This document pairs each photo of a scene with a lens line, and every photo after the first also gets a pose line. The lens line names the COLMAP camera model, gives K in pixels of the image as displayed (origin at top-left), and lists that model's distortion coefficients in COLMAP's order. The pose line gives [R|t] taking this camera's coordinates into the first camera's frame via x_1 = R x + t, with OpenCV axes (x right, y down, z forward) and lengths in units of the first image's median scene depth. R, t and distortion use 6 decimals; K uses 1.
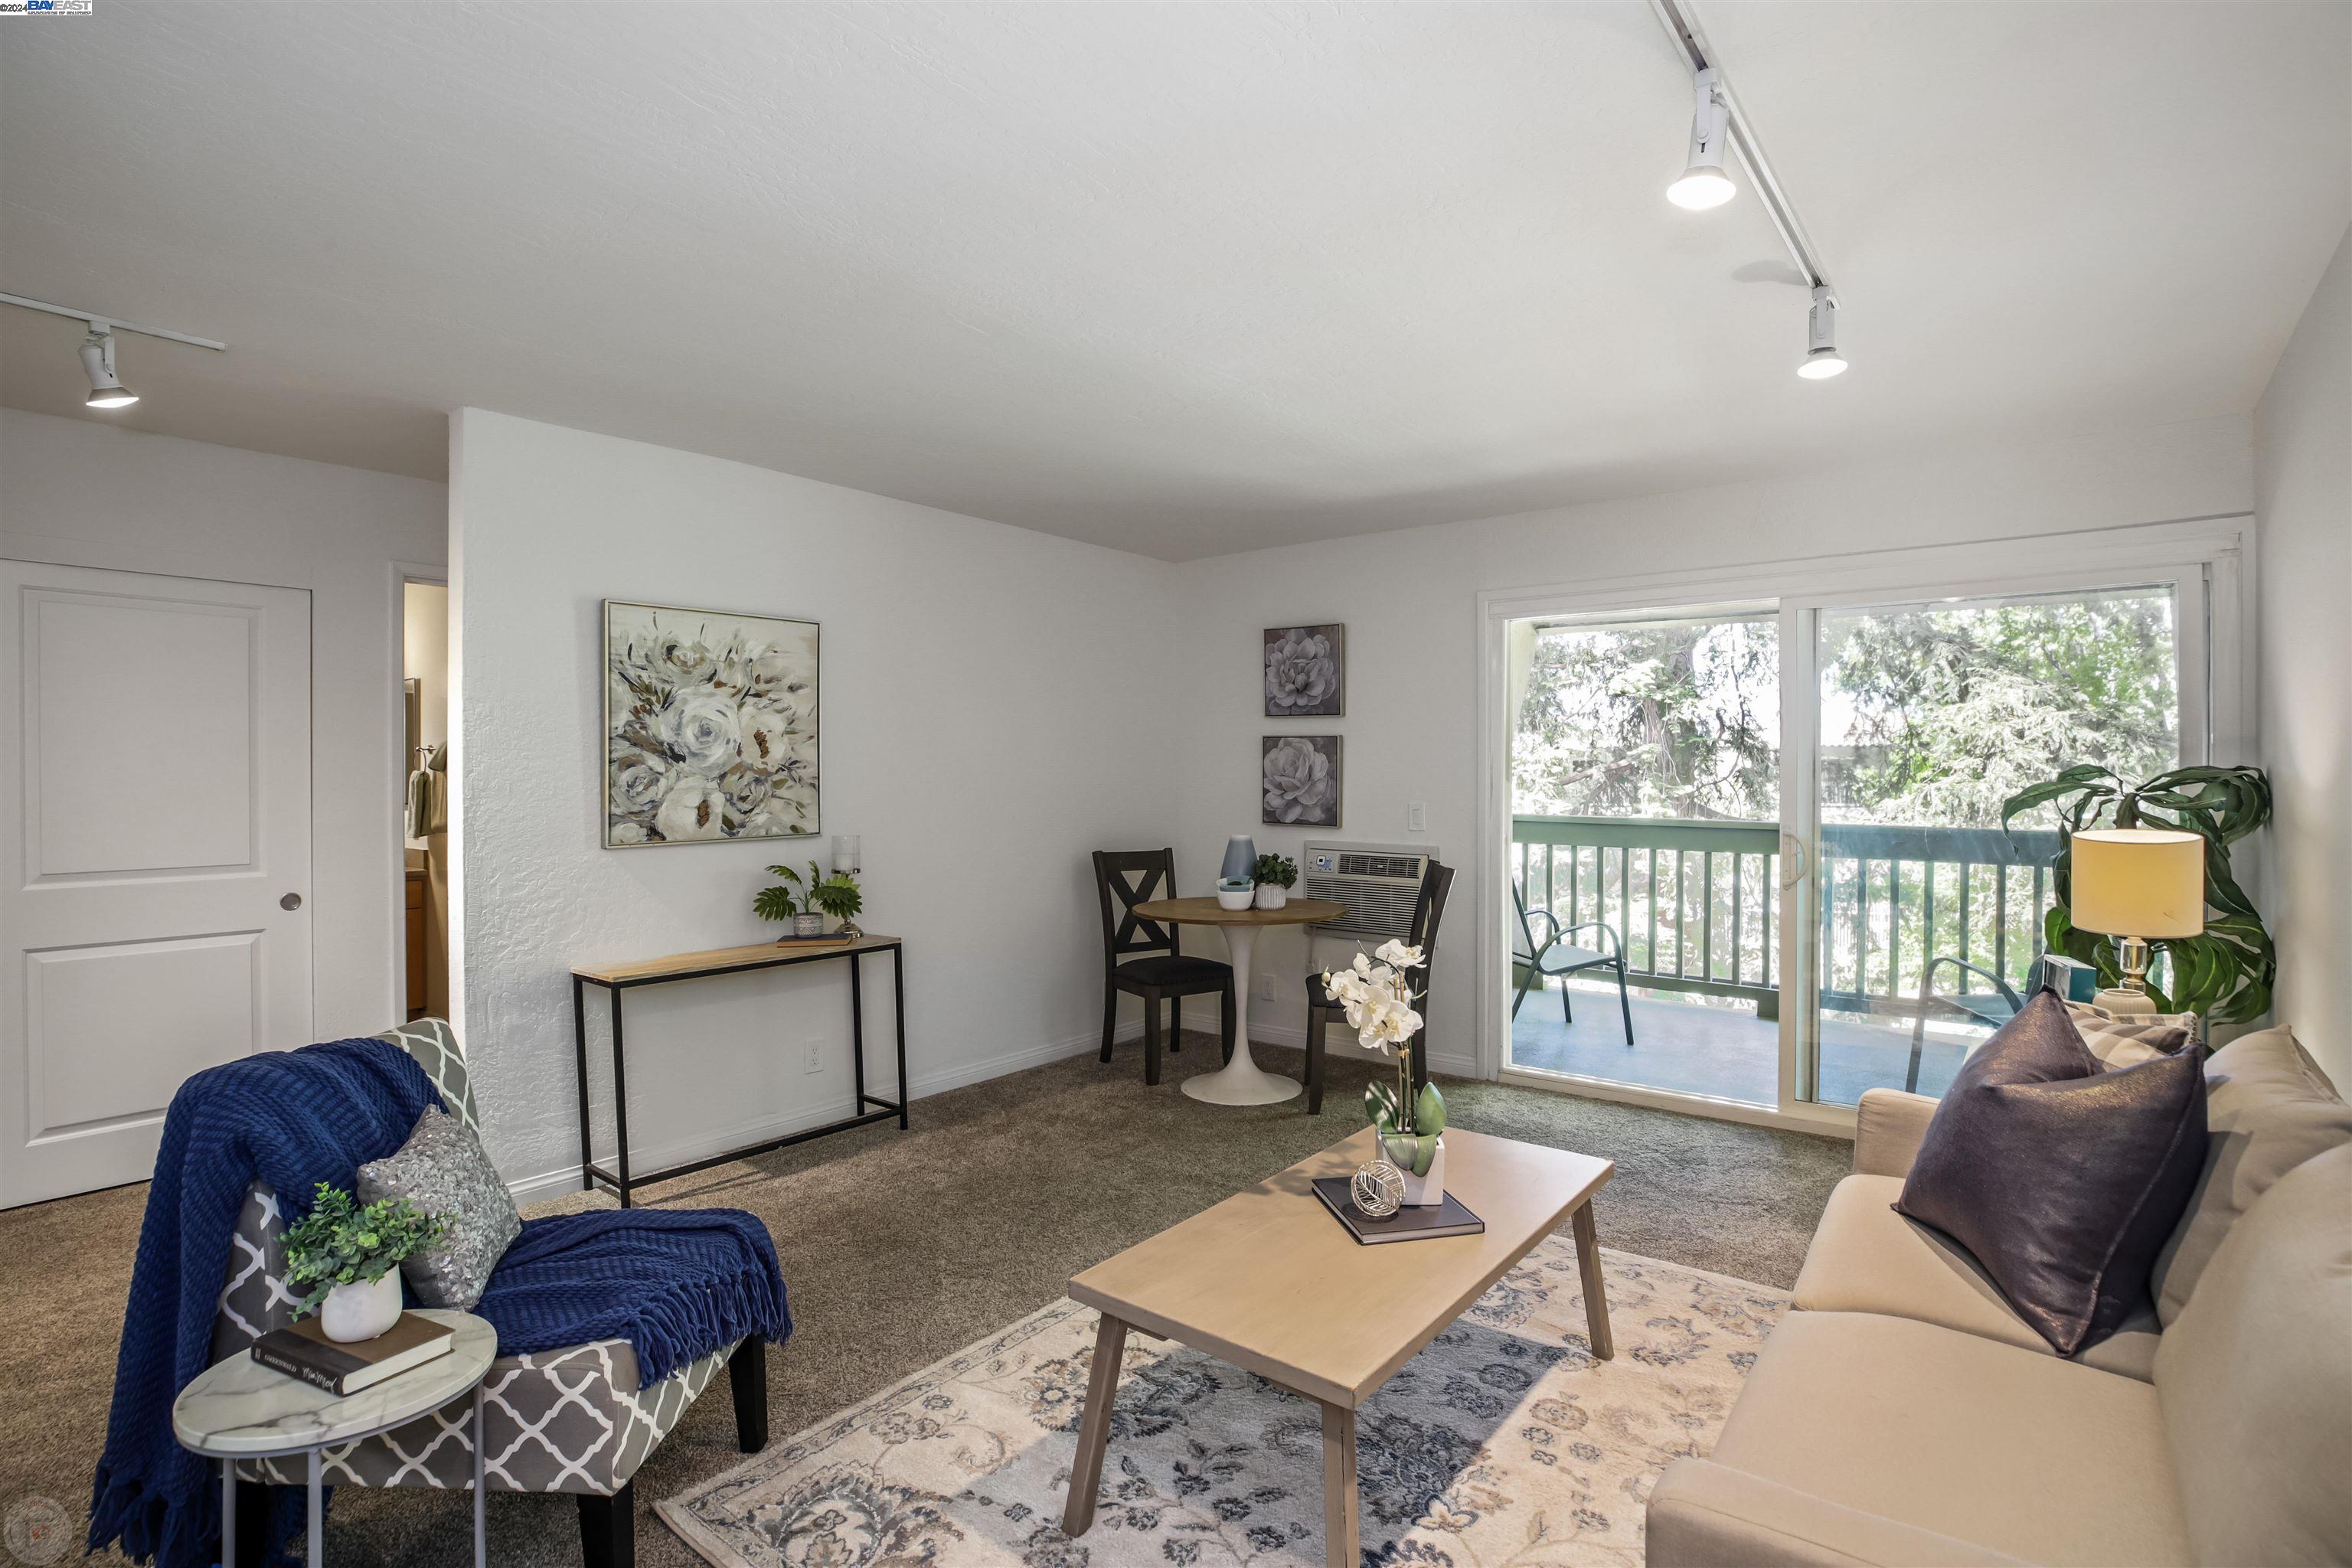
lens RADIAL K [[1137.3, 0, 1176.0], [0, 1137.3, 784.0], [0, 0, 1]] dist [-0.033795, 0.000094]
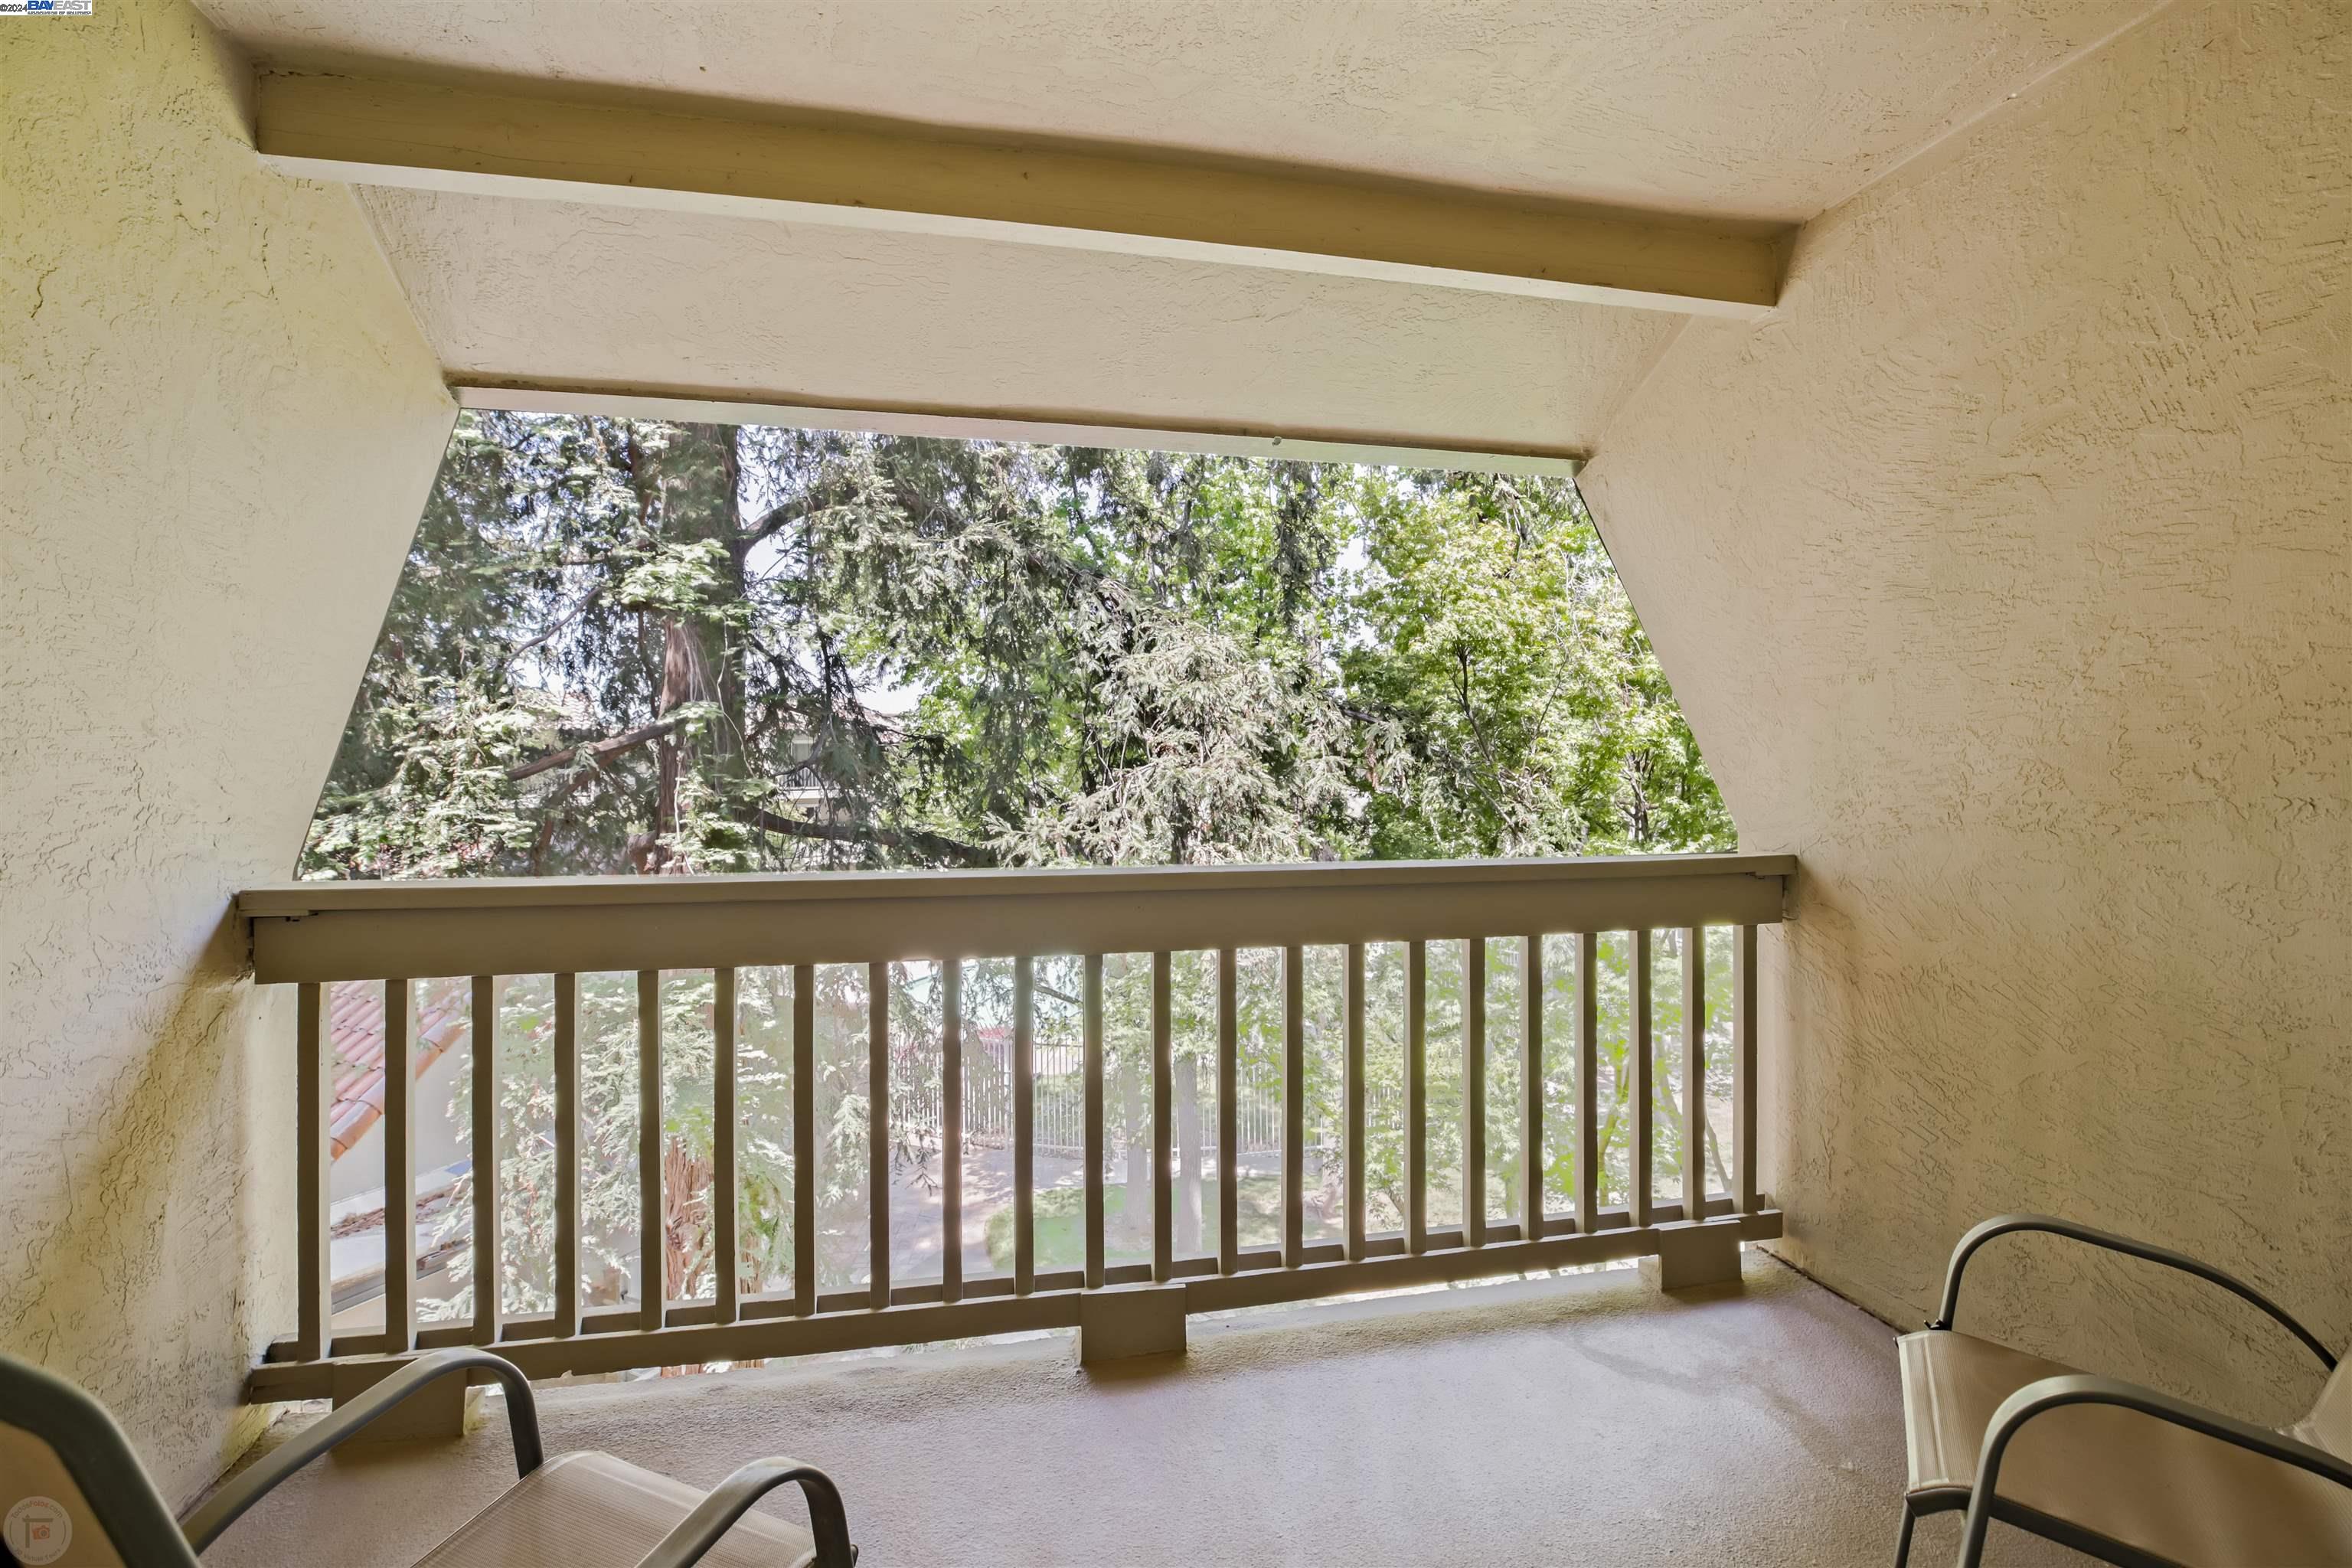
lens RADIAL K [[1103.1, 0, 1185.0], [0, 1103.1, 711.9], [0, 0, 1]] dist [-0.045065, 0.011959]
pose [[0.629800, 0.023735, 0.776395, 0.354626], [0.016362, 0.998906, -0.043810, -0.008957], [-0.776585, 0.040295, 0.628722, 1.086197]]
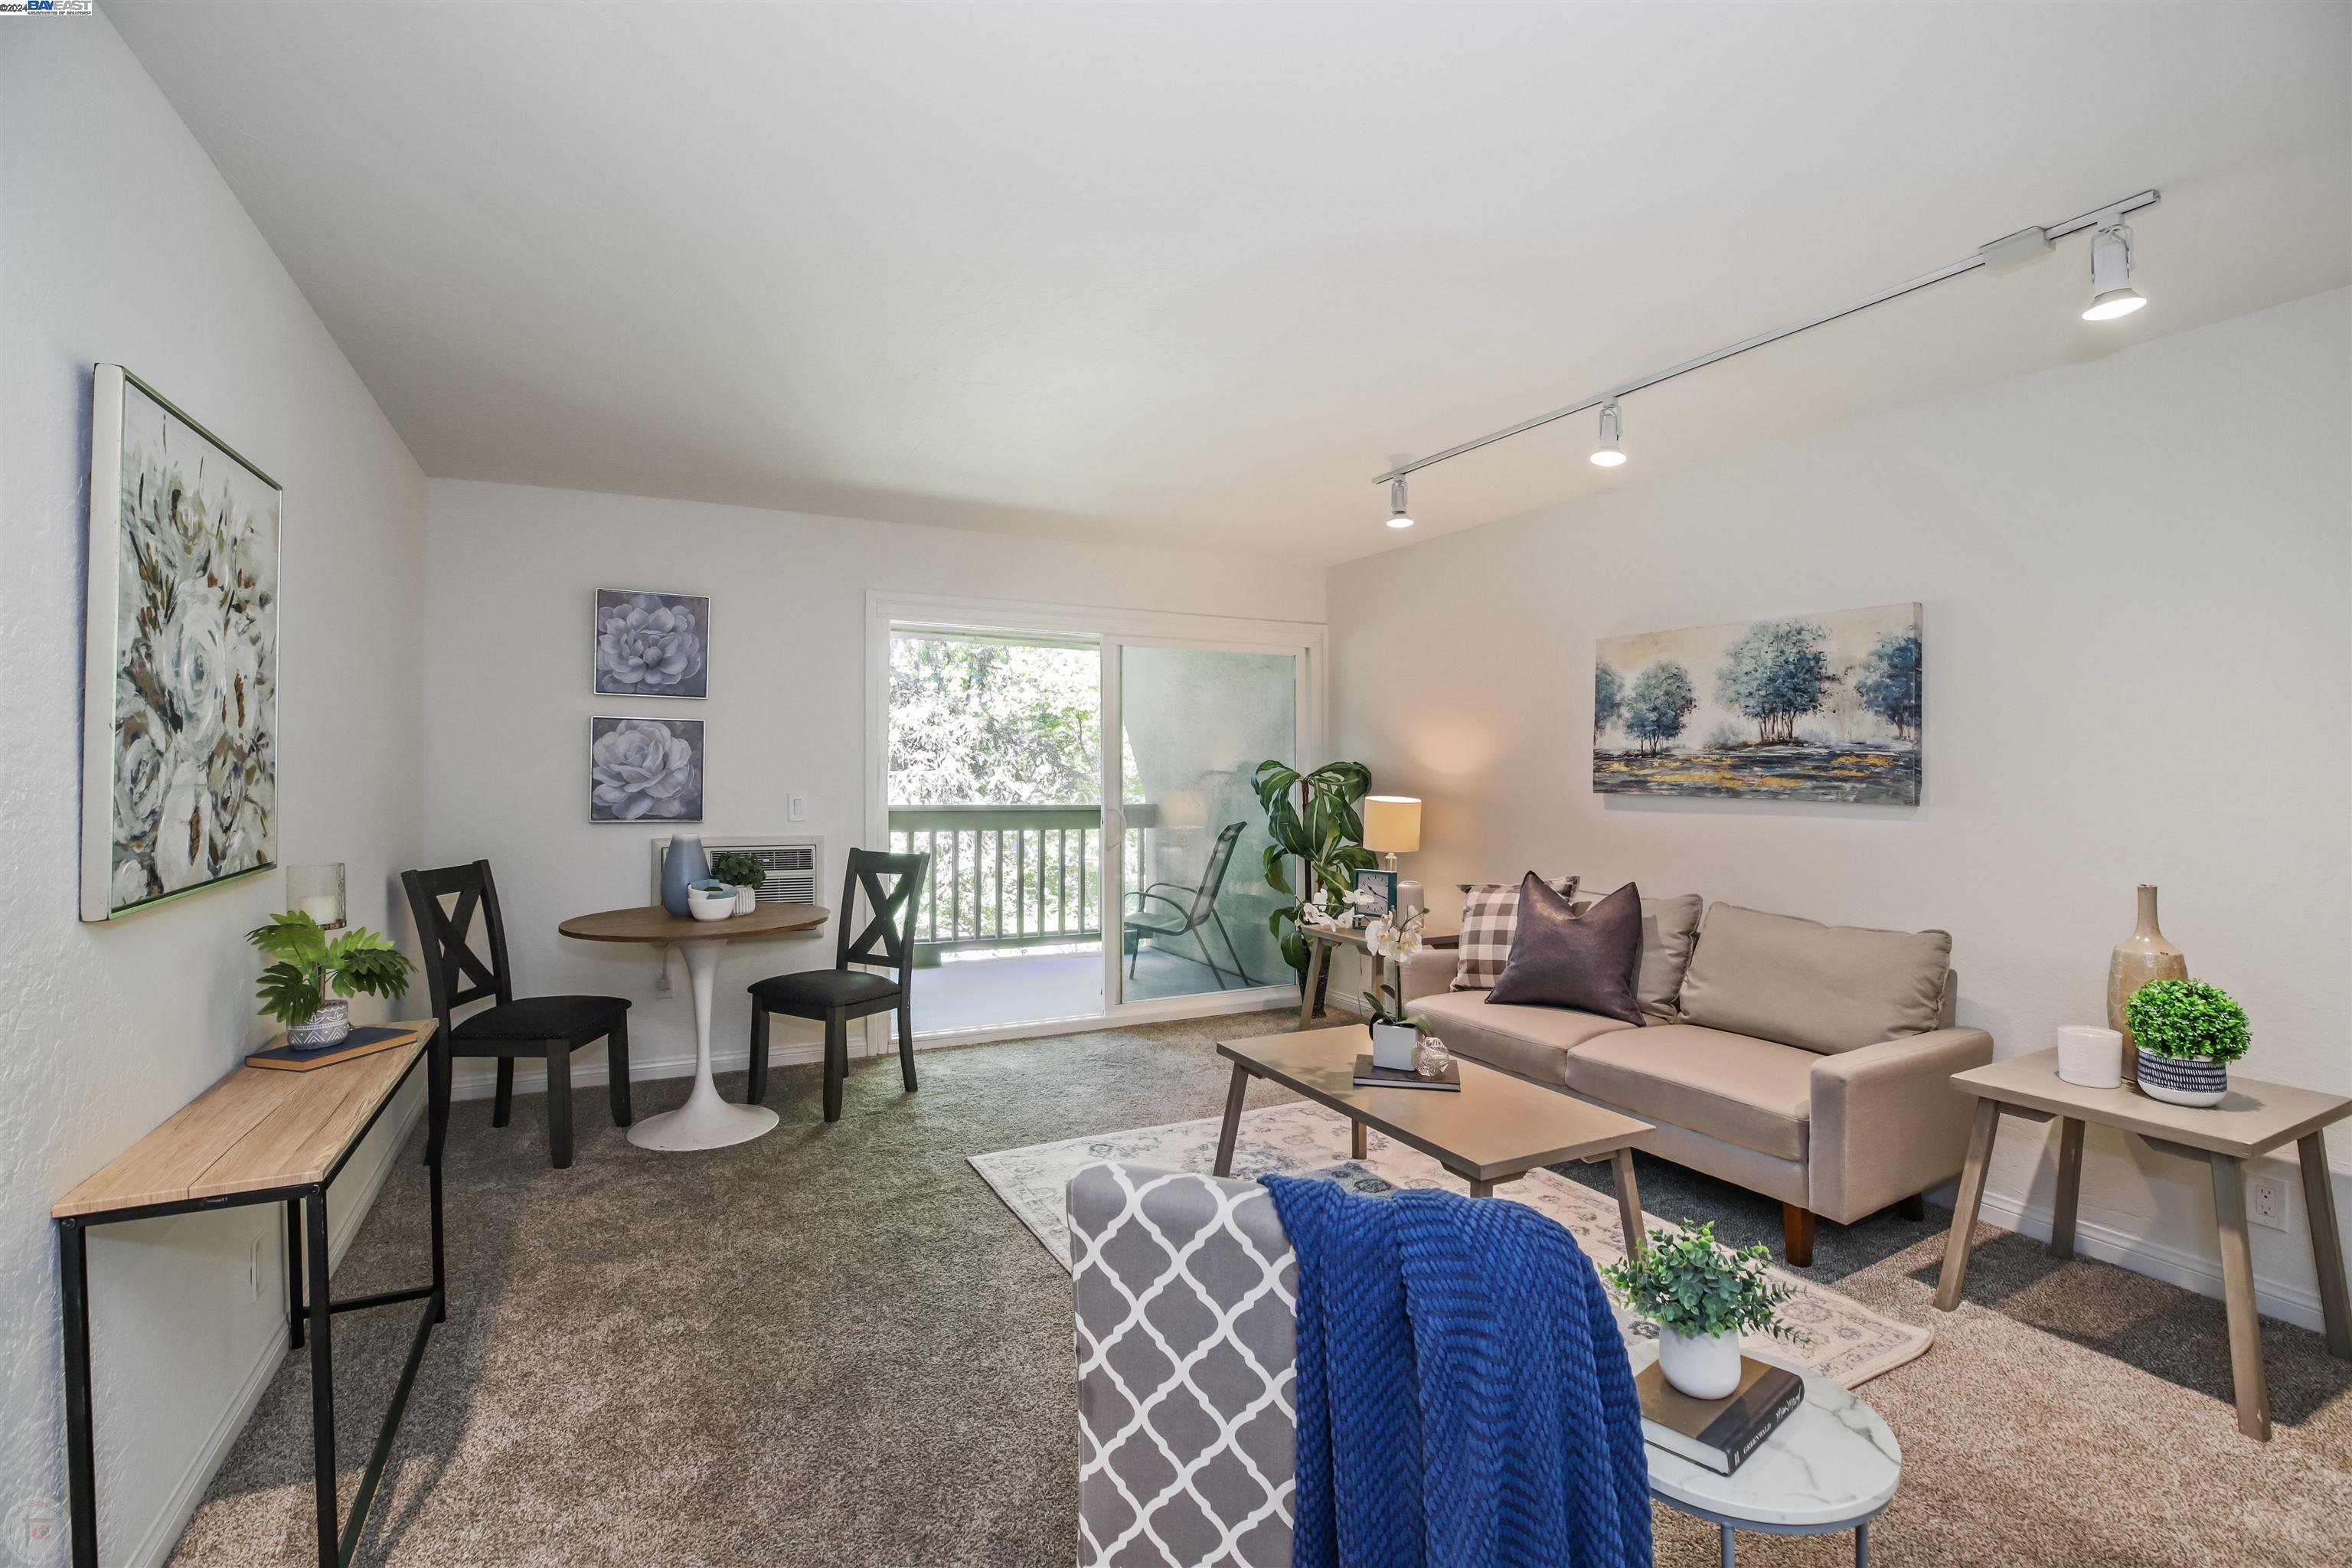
lens RADIAL K [[1088.6, 0, 1184.8], [0, 1088.6, 769.7], [0, 0, 1]] dist [-0.043886, 0.011488]
pose [[0.405804, 0.000333, 0.913960, -0.631617], [0.003959, 0.999990, -0.002122, 0.000023], [-0.913951, 0.004479, 0.405799, 0.388375]]
